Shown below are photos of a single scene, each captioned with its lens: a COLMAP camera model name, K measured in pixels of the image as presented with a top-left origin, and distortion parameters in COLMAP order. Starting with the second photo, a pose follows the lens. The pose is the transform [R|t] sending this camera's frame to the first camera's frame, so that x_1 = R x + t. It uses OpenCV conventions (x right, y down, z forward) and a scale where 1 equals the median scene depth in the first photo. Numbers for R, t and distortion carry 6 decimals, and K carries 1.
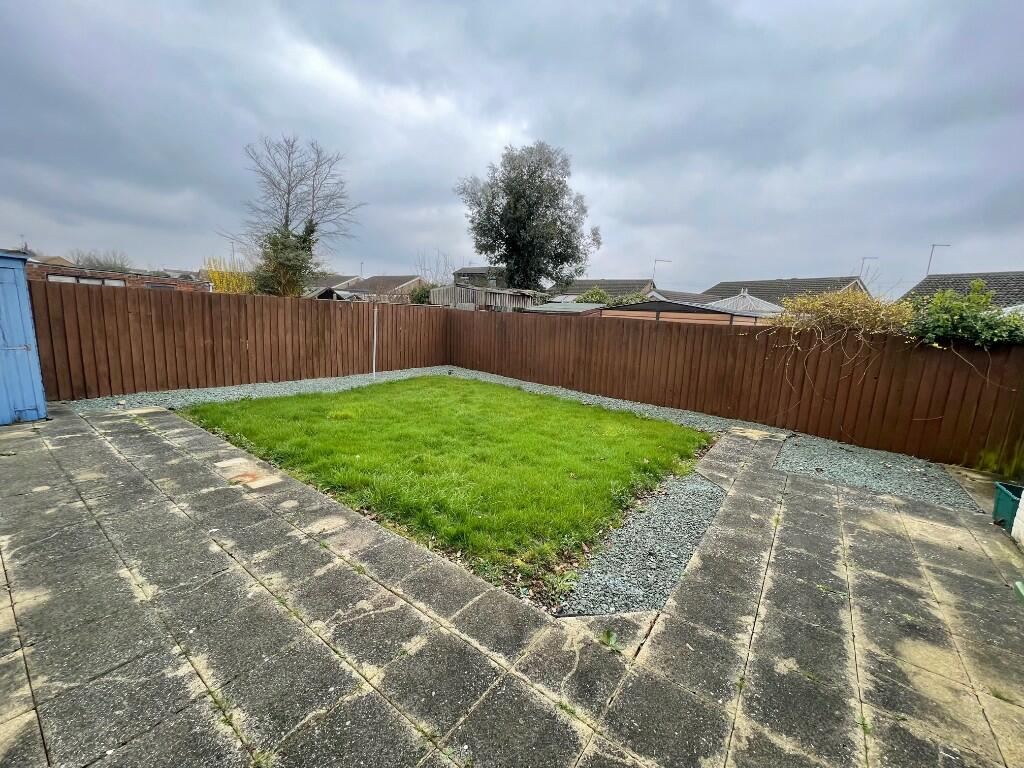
lens RADIAL K [[414.9, 0, 510.9], [0, 414.9, 382.4], [0, 0, 1]] dist [-0.001436, 0.000264]
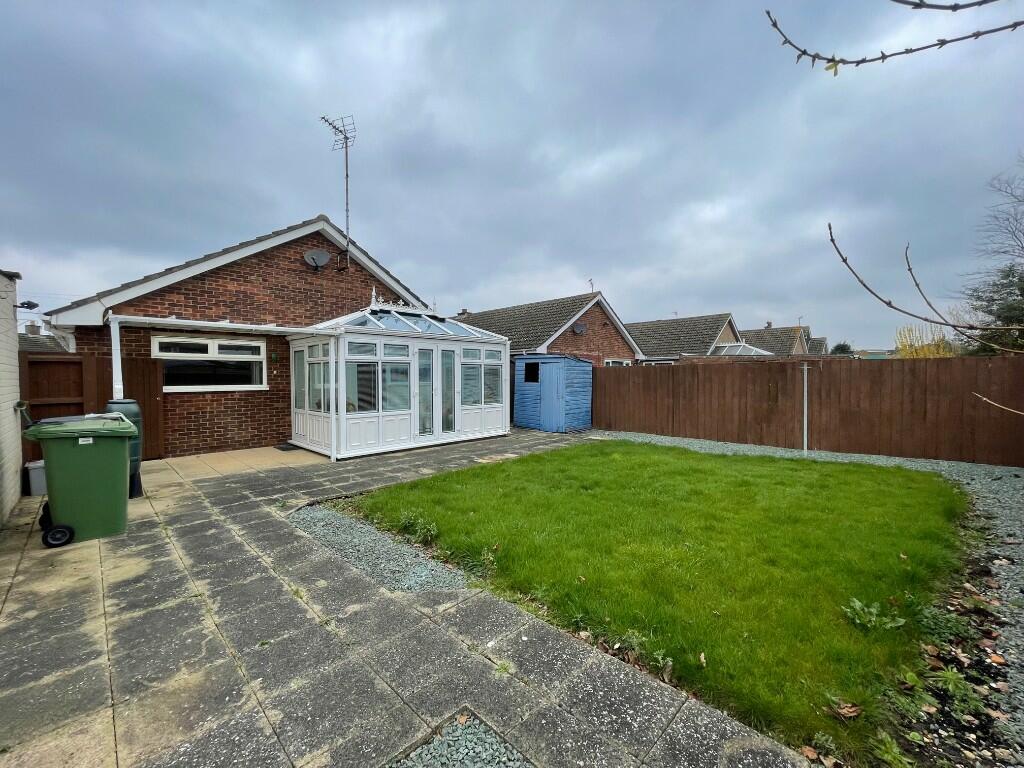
lens RADIAL K [[414.9, 0, 509.9], [0, 414.9, 384.9], [0, 0, 1]] dist [-0.001436, 0.000264]
pose [[-0.138643, -0.039997, -0.989534, 1.598962], [-0.161974, 0.986645, -0.017186, -0.112038], [0.977007, 0.157896, -0.143270, 1.683951]]
